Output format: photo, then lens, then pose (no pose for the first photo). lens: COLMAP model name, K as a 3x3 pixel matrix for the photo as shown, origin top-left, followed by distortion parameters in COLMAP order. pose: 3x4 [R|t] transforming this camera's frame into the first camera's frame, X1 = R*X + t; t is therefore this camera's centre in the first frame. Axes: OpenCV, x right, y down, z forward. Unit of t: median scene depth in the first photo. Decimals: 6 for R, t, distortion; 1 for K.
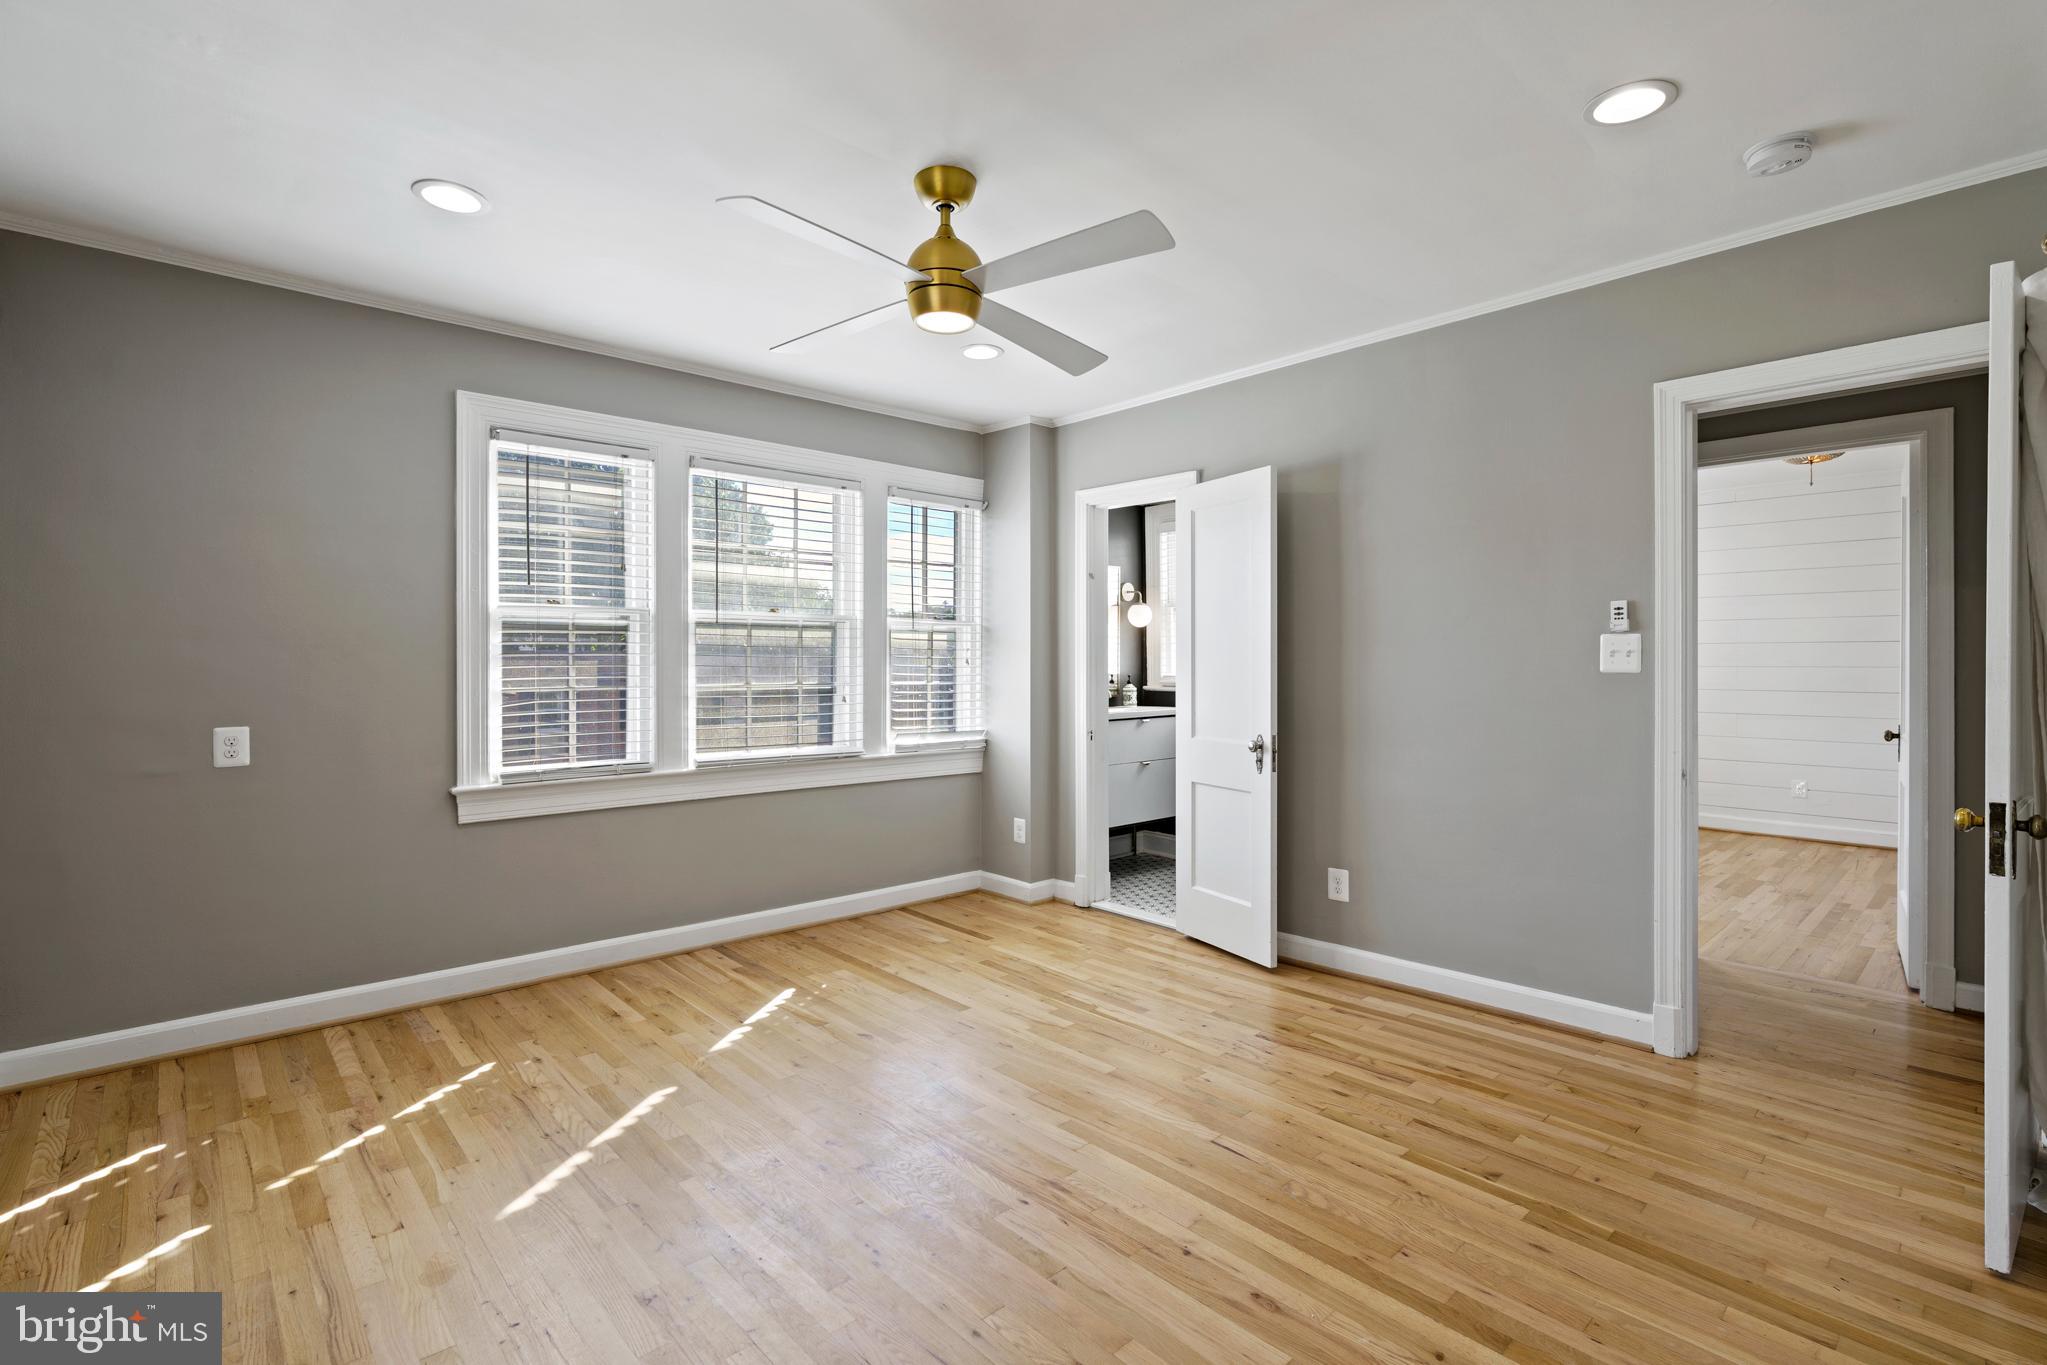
lens RADIAL K [[939.2, 0, 1038.5], [0, 939.2, 667.3], [0, 0, 1]] dist [-0.012415, 0.004757]
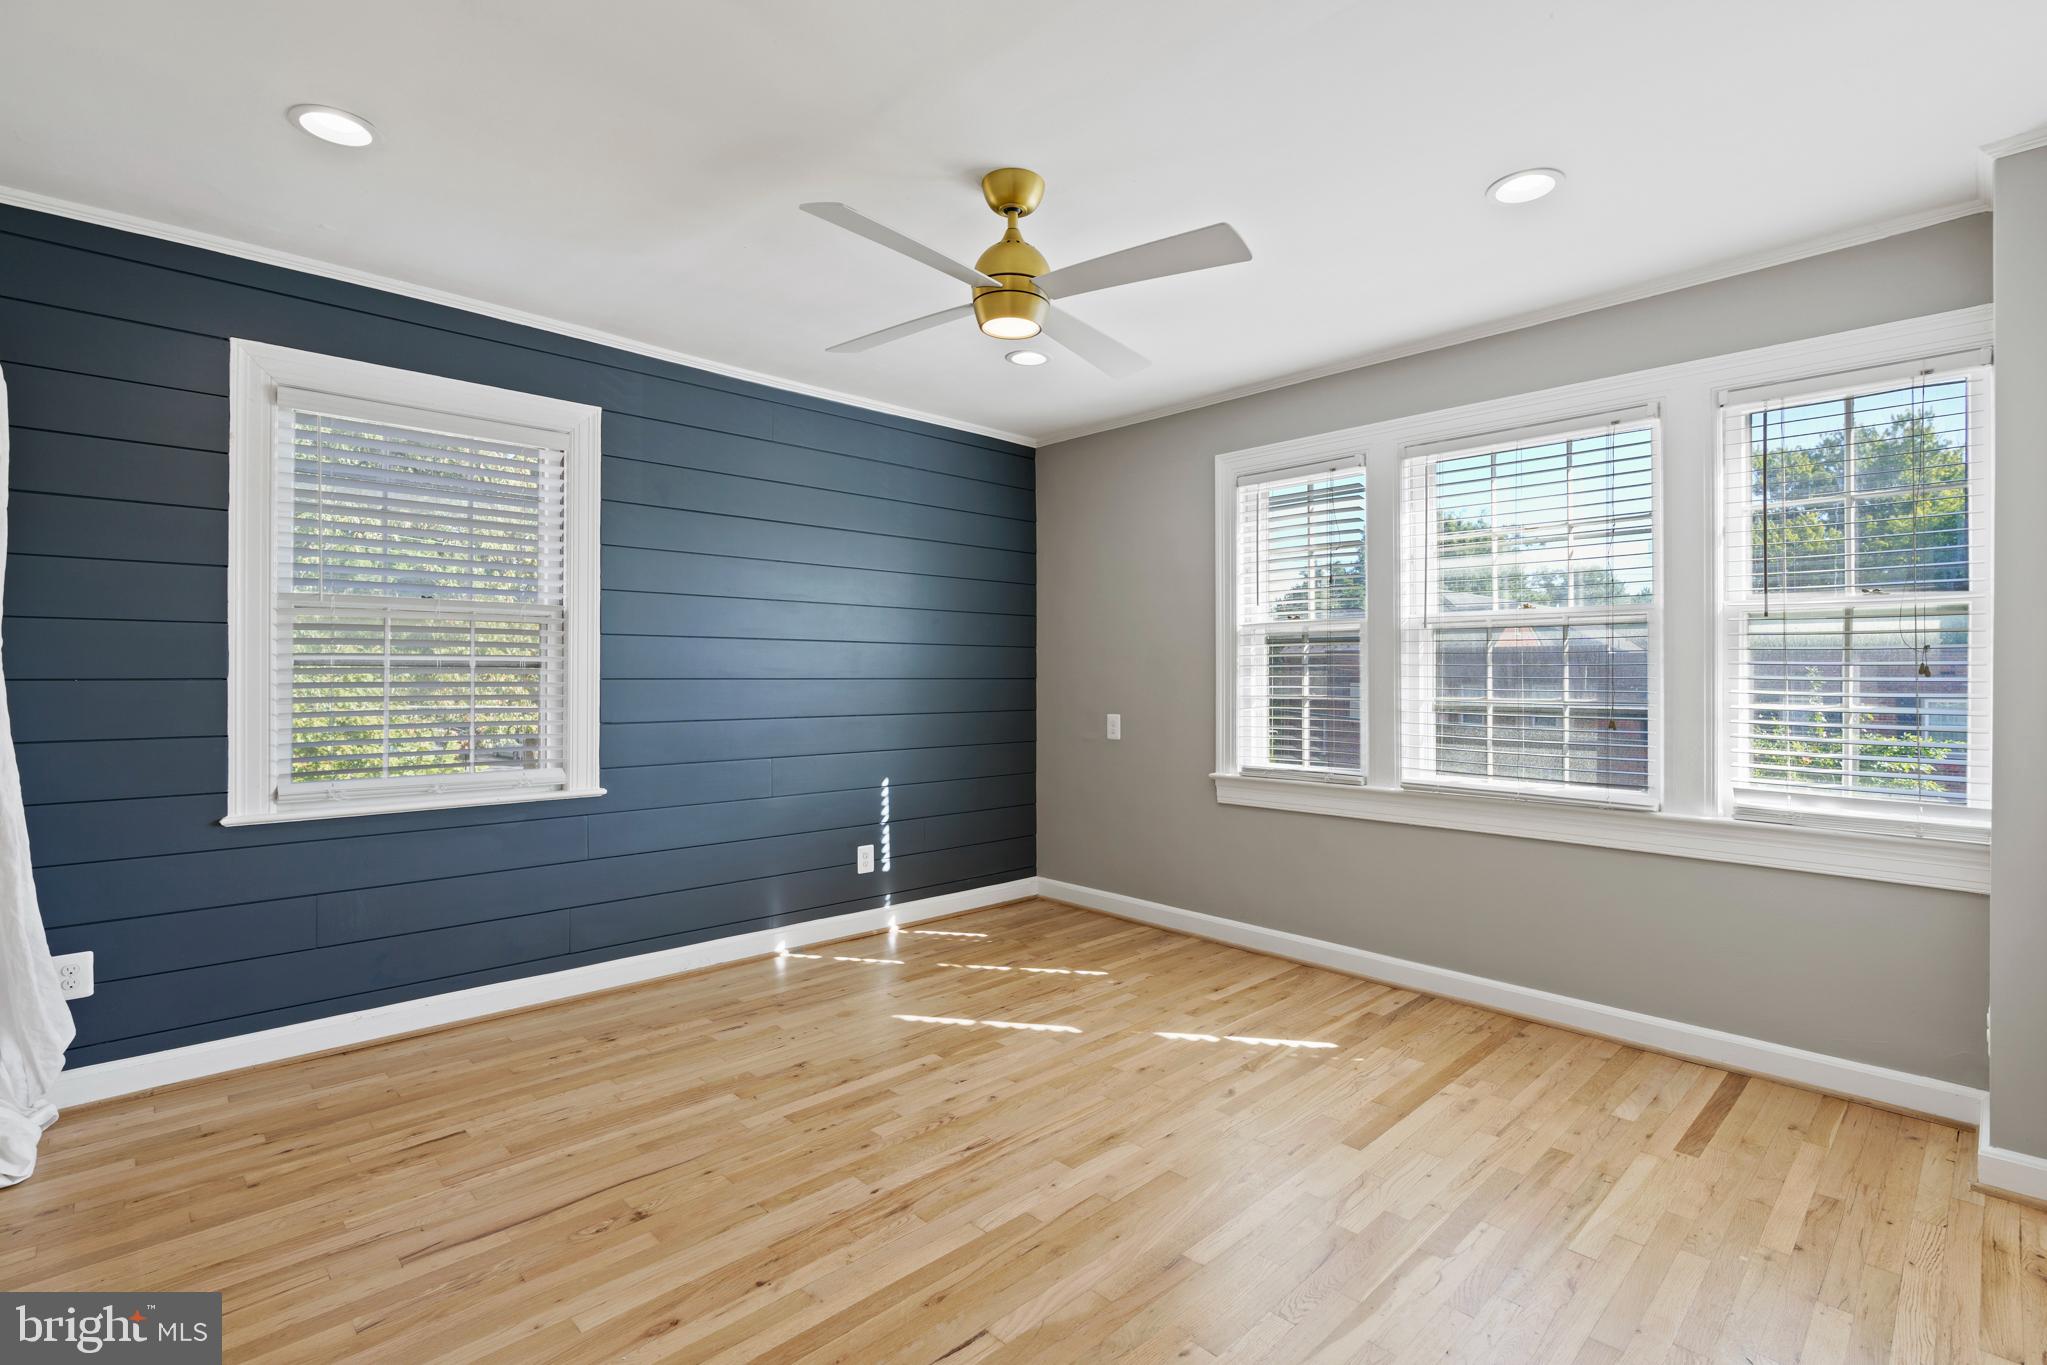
lens RADIAL K [[939.2, 0, 986.5], [0, 939.2, 671.9], [0, 0, 1]] dist [-0.012415, 0.004757]
pose [[-0.002696, -0.000398, -0.999996, 0.634446], [-0.002981, 0.999995, -0.000390, -0.004956], [0.999992, 0.002980, -0.002697, 0.695275]]
